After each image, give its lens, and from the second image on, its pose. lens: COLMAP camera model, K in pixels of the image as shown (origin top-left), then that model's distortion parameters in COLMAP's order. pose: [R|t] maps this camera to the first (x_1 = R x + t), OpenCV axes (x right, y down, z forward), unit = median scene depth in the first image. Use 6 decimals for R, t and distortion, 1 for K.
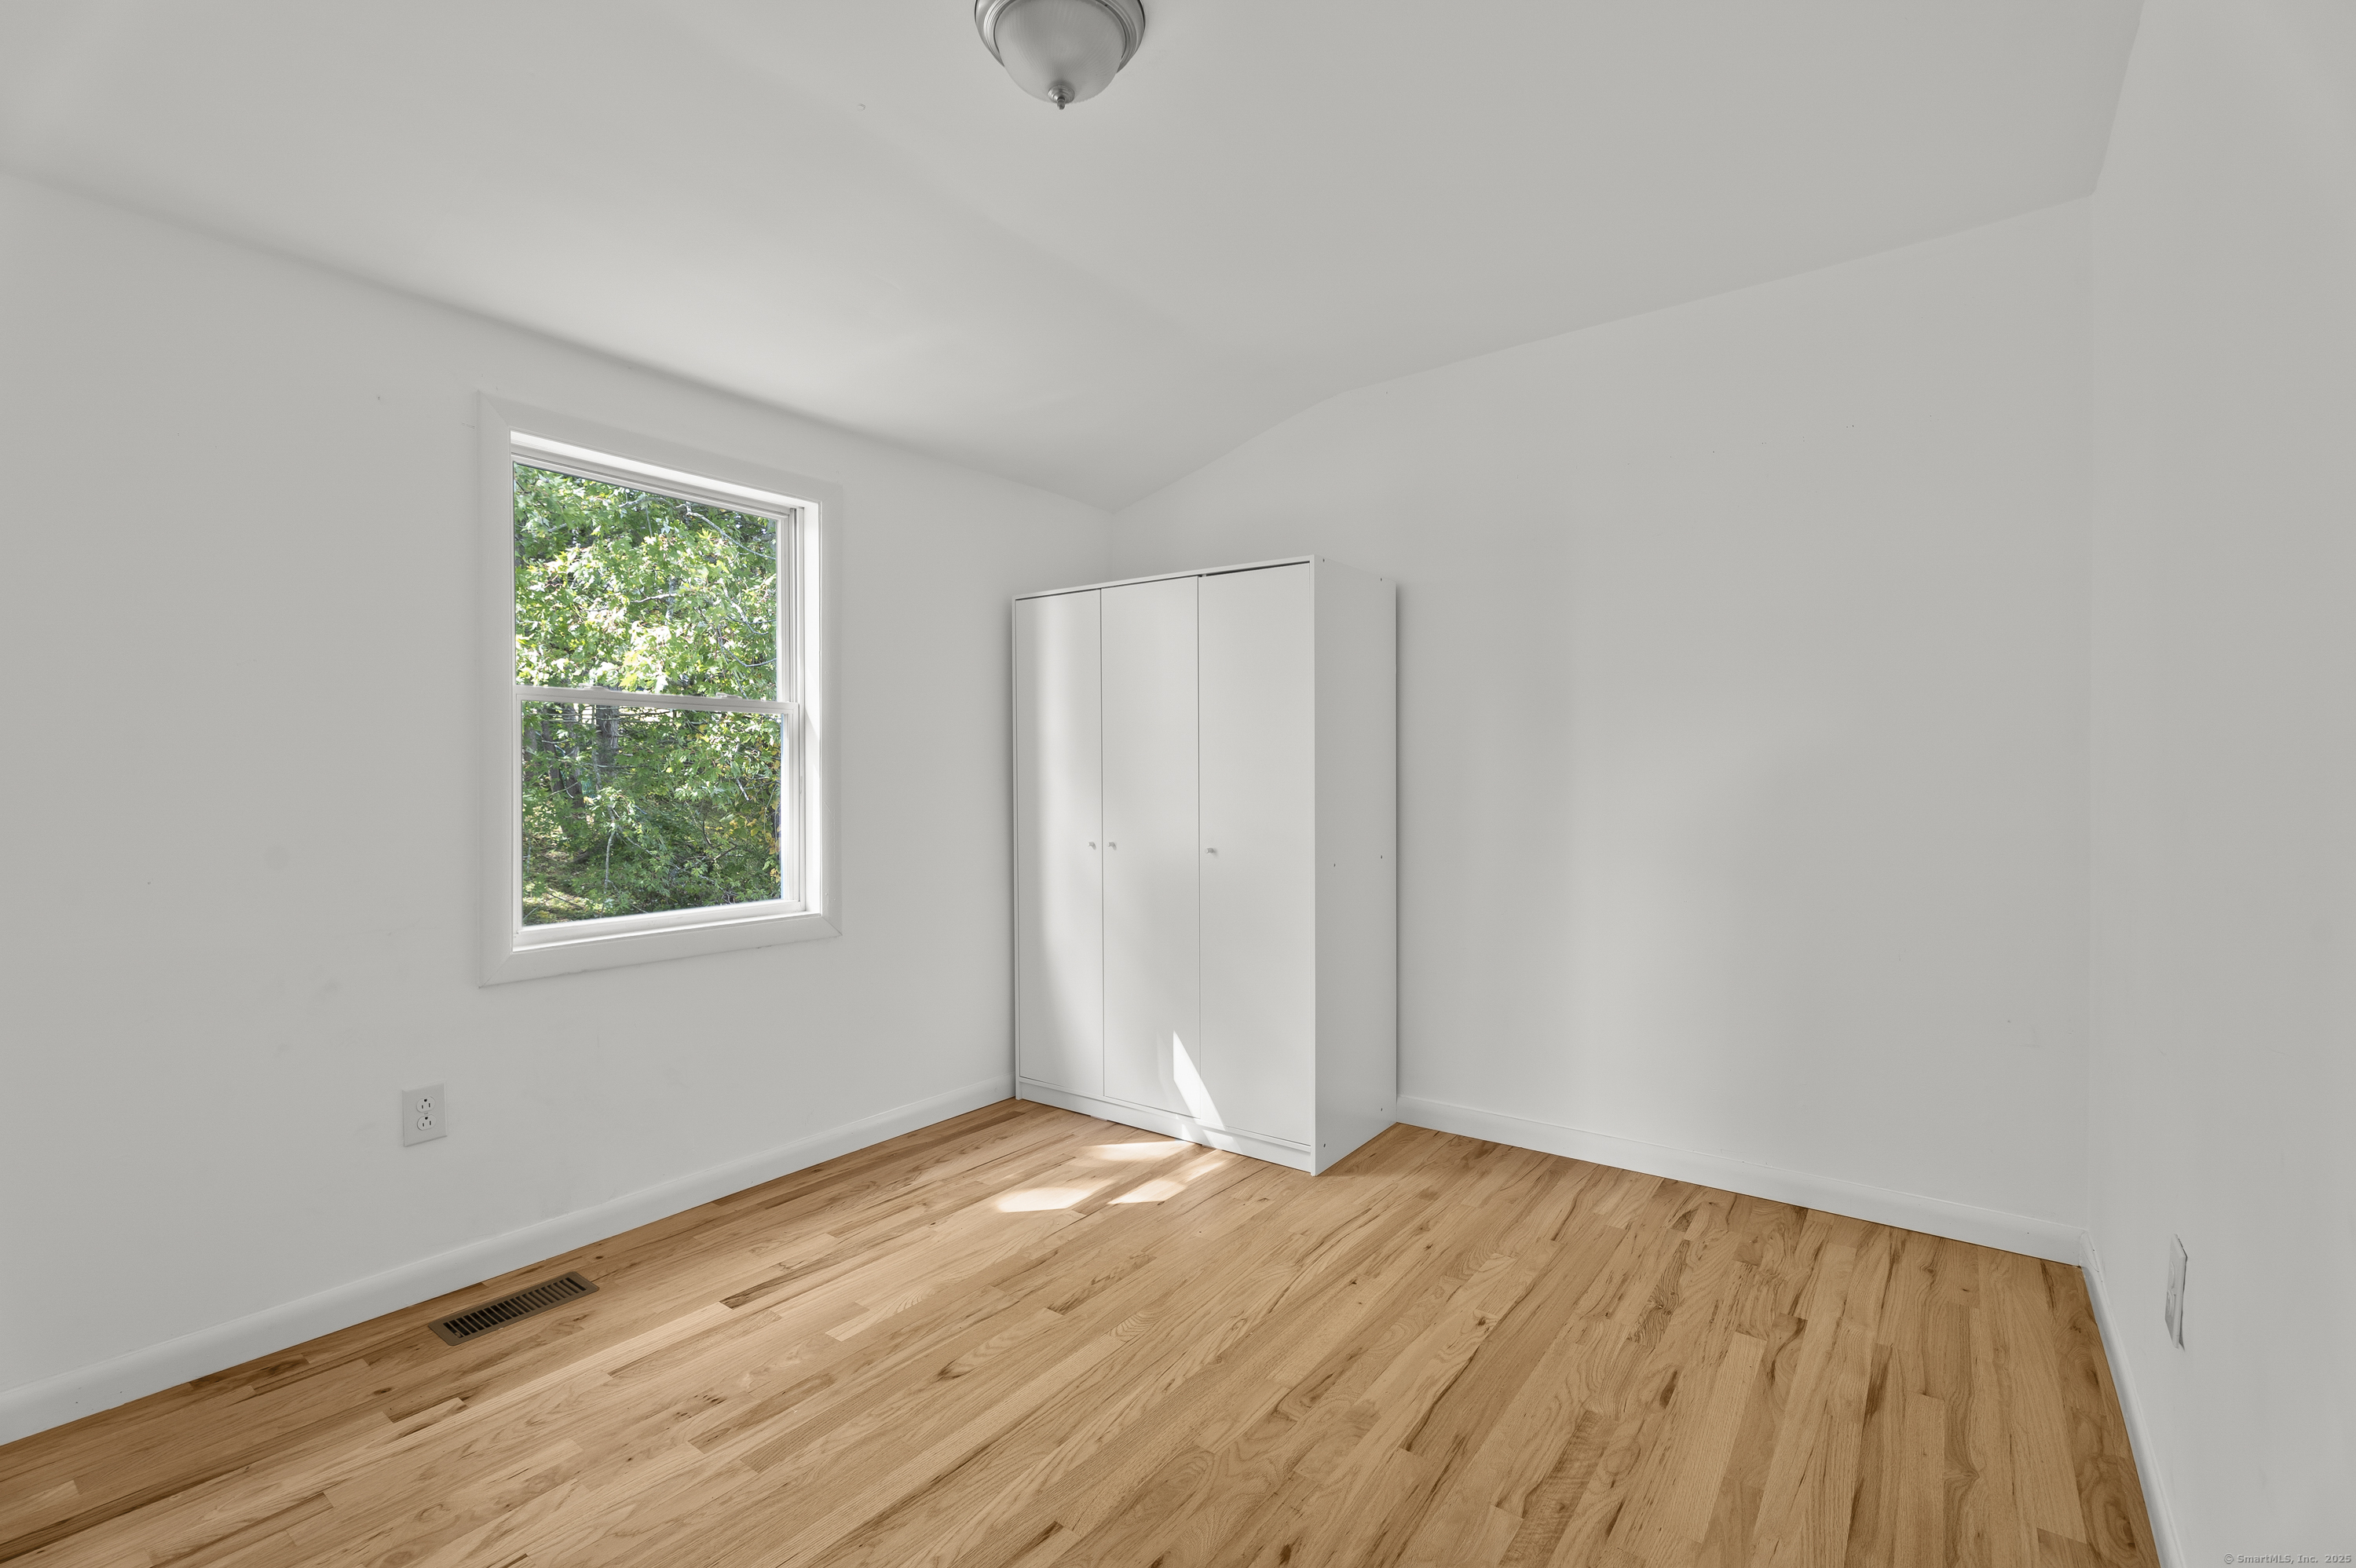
lens RADIAL K [[1048.7, 0, 1167.7], [0, 1048.7, 779.7], [0, 0, 1]] dist [0.001812, -0.000820]
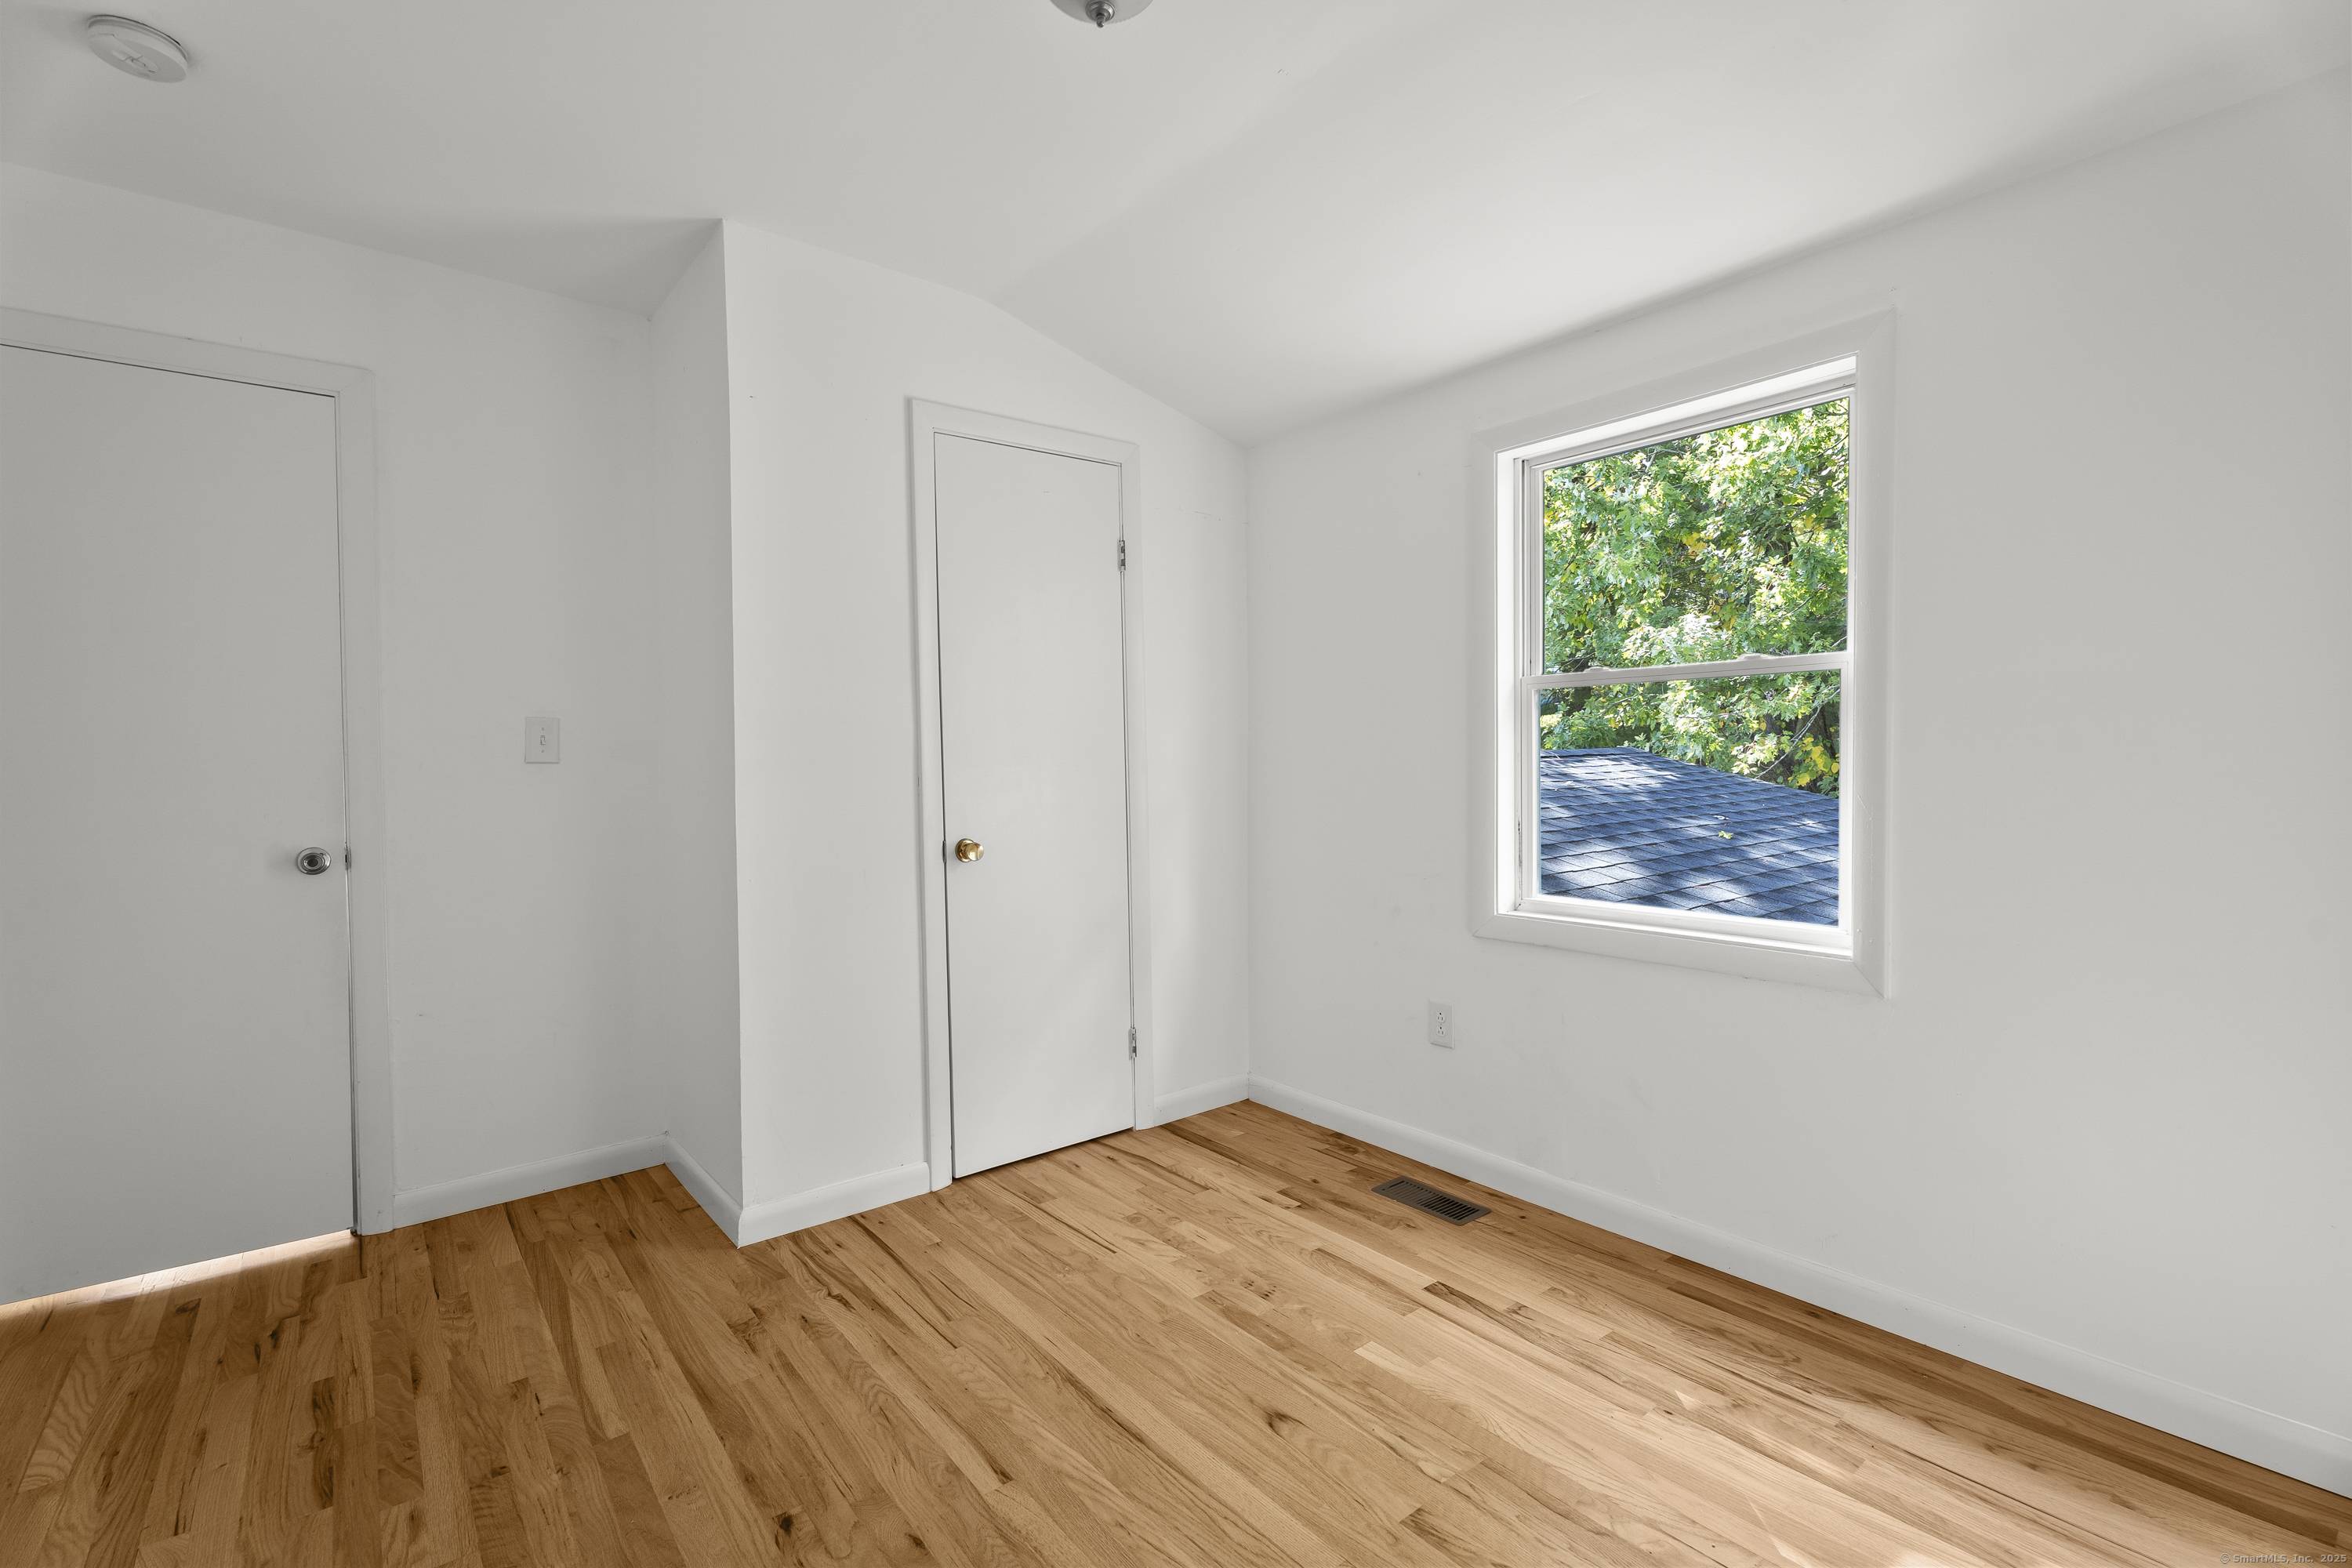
lens RADIAL K [[1047.0, 0, 1165.7], [0, 1047.0, 779.7], [0, 0, 1]] dist [0.001812, -0.000820]
pose [[-0.261194, 0.020170, -0.965075, 0.633994], [0.005745, 0.999796, 0.019341, -0.004470], [0.965269, -0.000493, -0.261257, 1.067823]]
